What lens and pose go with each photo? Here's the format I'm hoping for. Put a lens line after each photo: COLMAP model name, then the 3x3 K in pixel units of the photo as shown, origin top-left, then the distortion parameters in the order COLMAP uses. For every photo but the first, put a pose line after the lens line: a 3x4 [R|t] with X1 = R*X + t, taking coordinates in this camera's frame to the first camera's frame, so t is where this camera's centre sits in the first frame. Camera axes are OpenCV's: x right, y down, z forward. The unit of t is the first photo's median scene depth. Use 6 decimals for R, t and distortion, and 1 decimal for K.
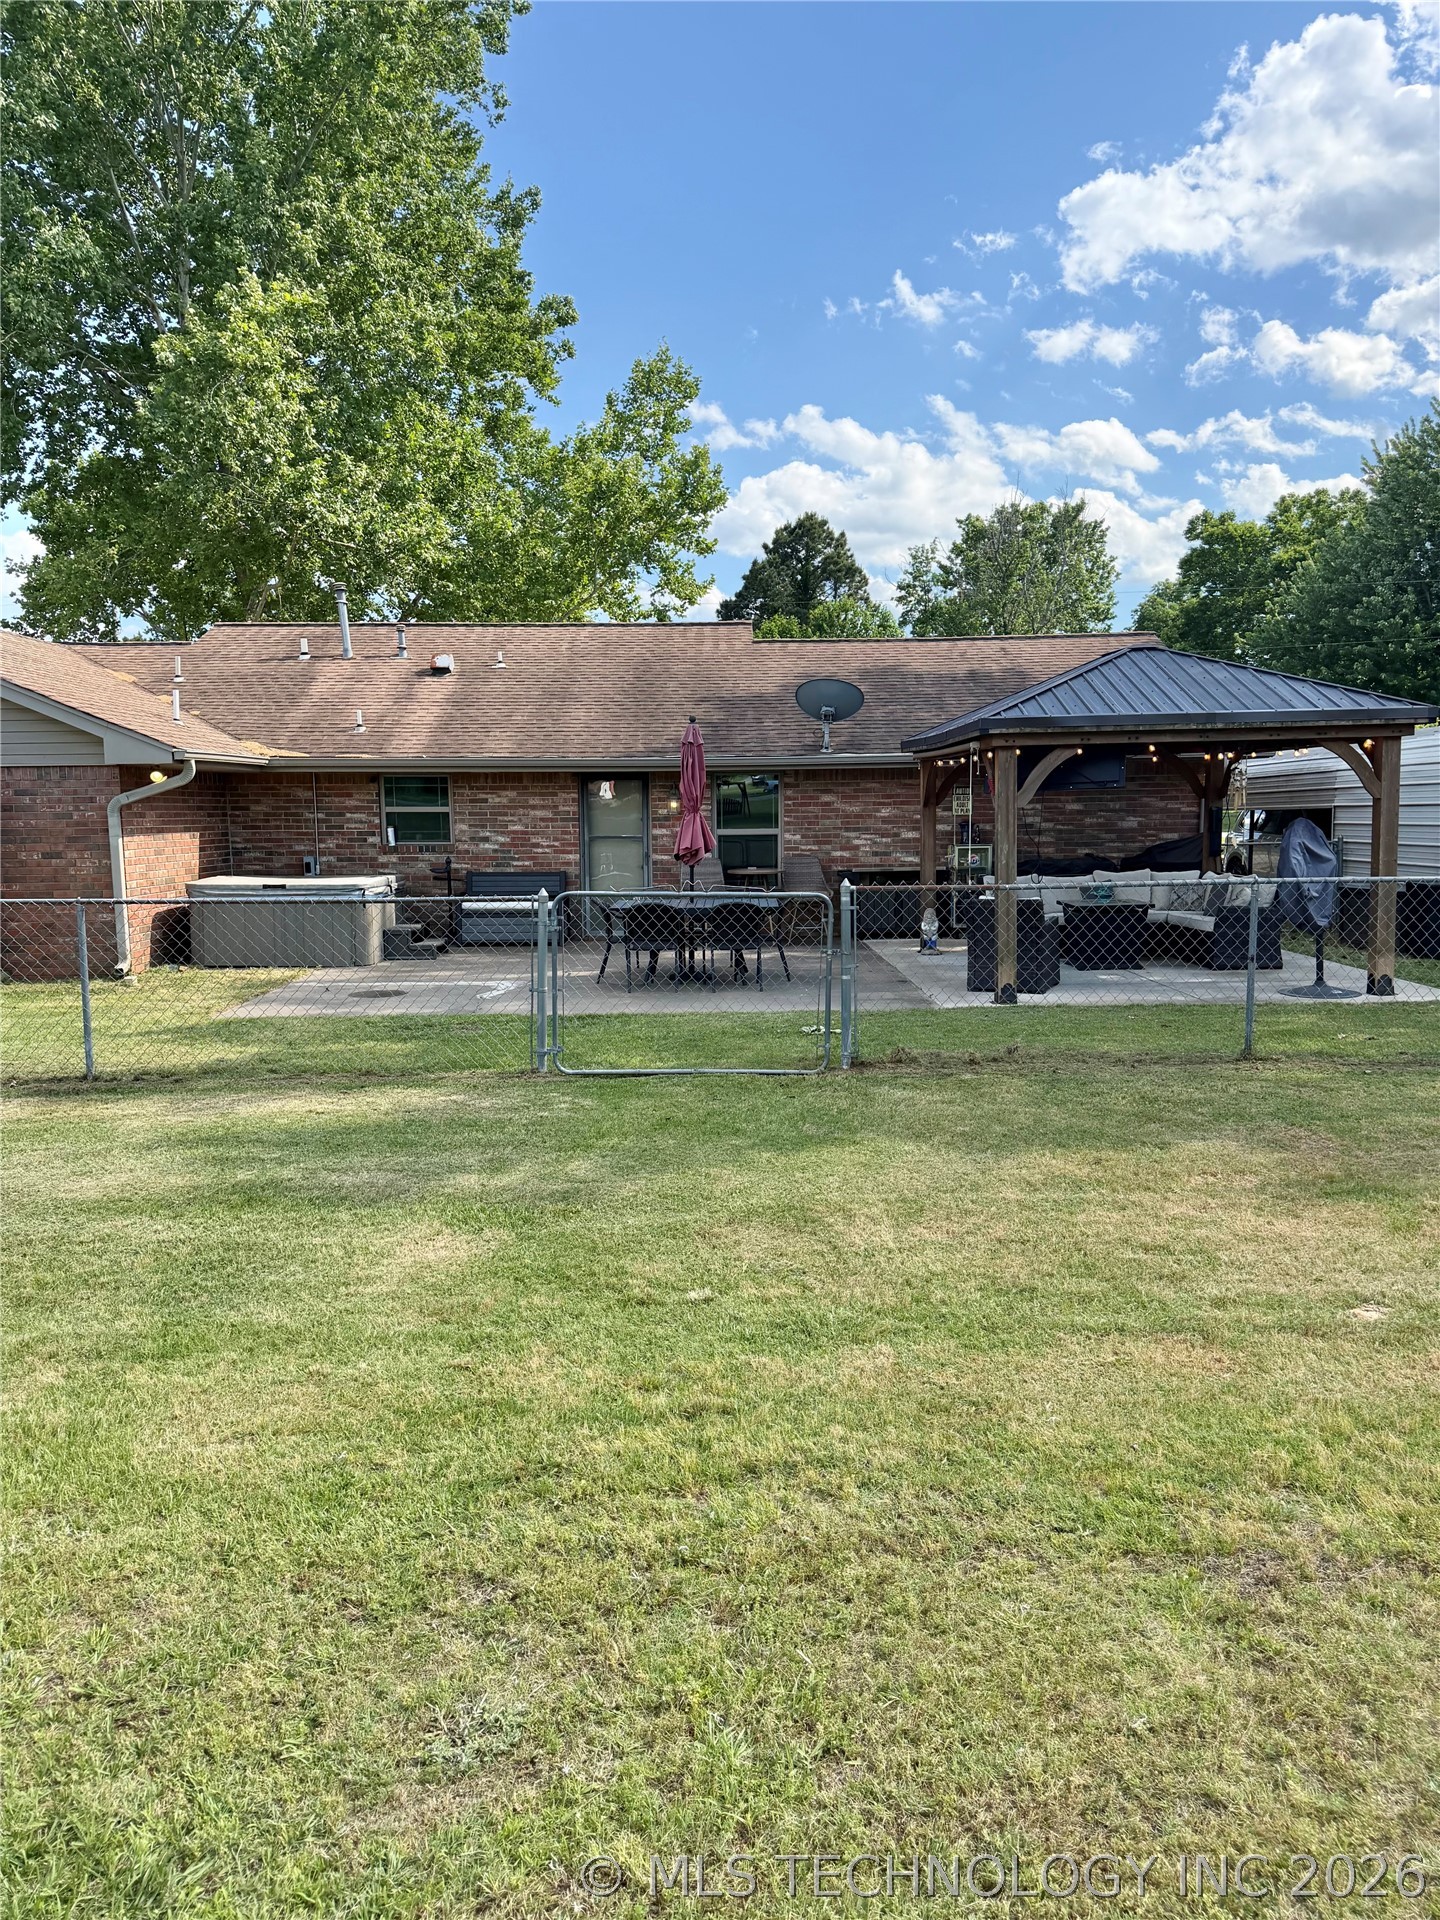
lens RADIAL K [[1377.8, 0, 720.0], [0, 1377.8, 960.0], [0, 0, 1]] dist [0.151103, -0.237133]
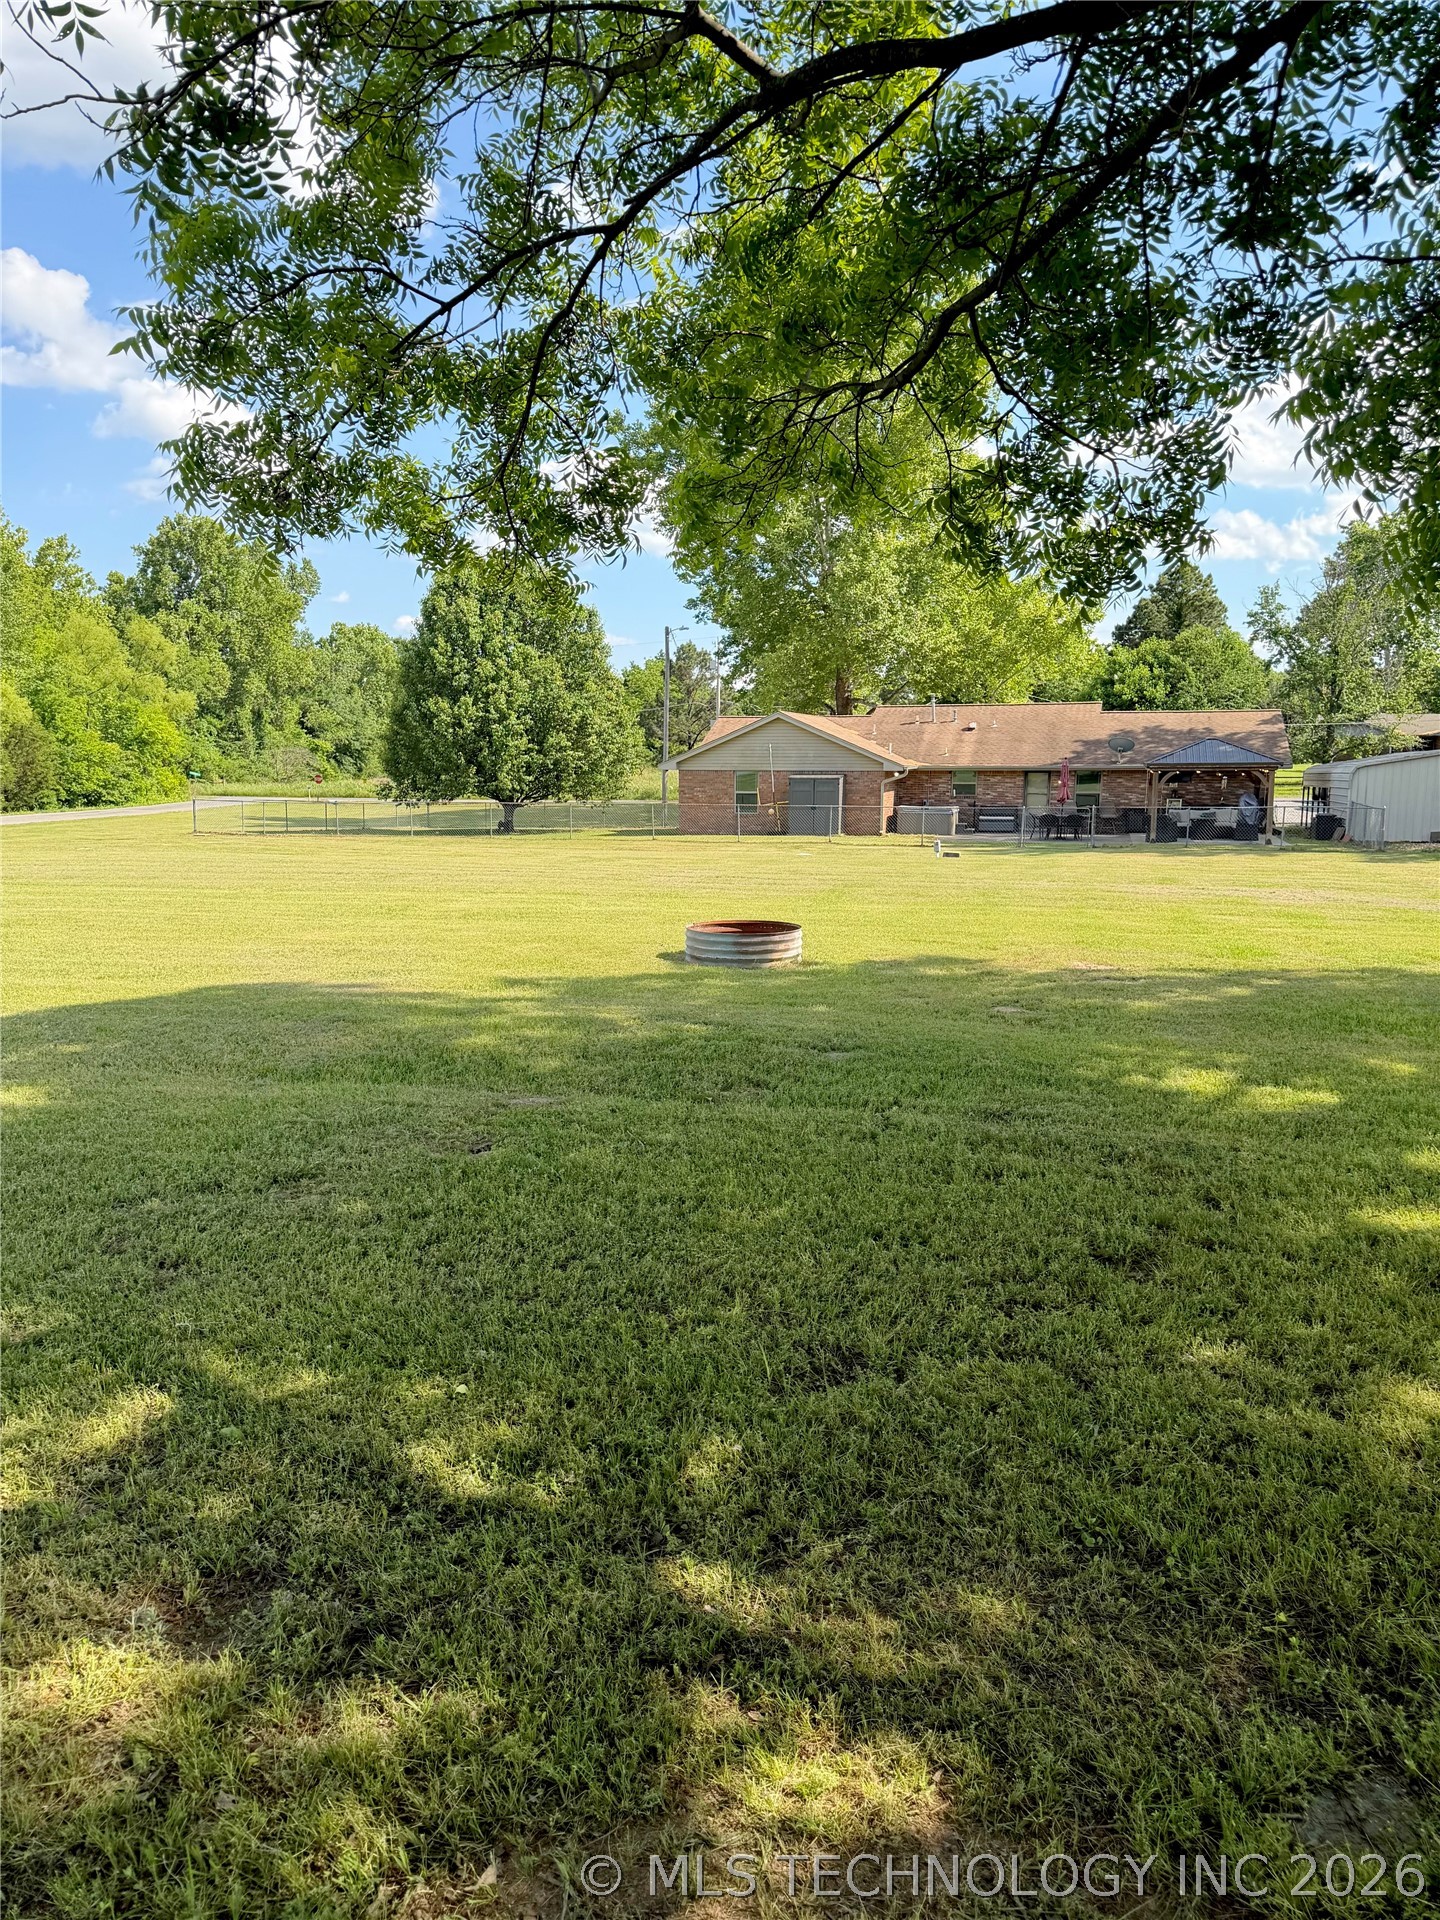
lens RADIAL K [[1377.8, 0, 720.0], [0, 1377.8, 960.0], [0, 0, 1]] dist [0.151103, -0.237133]
pose [[0.959190, 0.055956, -0.277170, 0.105592], [-0.045842, 0.998030, 0.042839, 0.150524], [0.279021, -0.028385, 0.959865, -1.836130]]
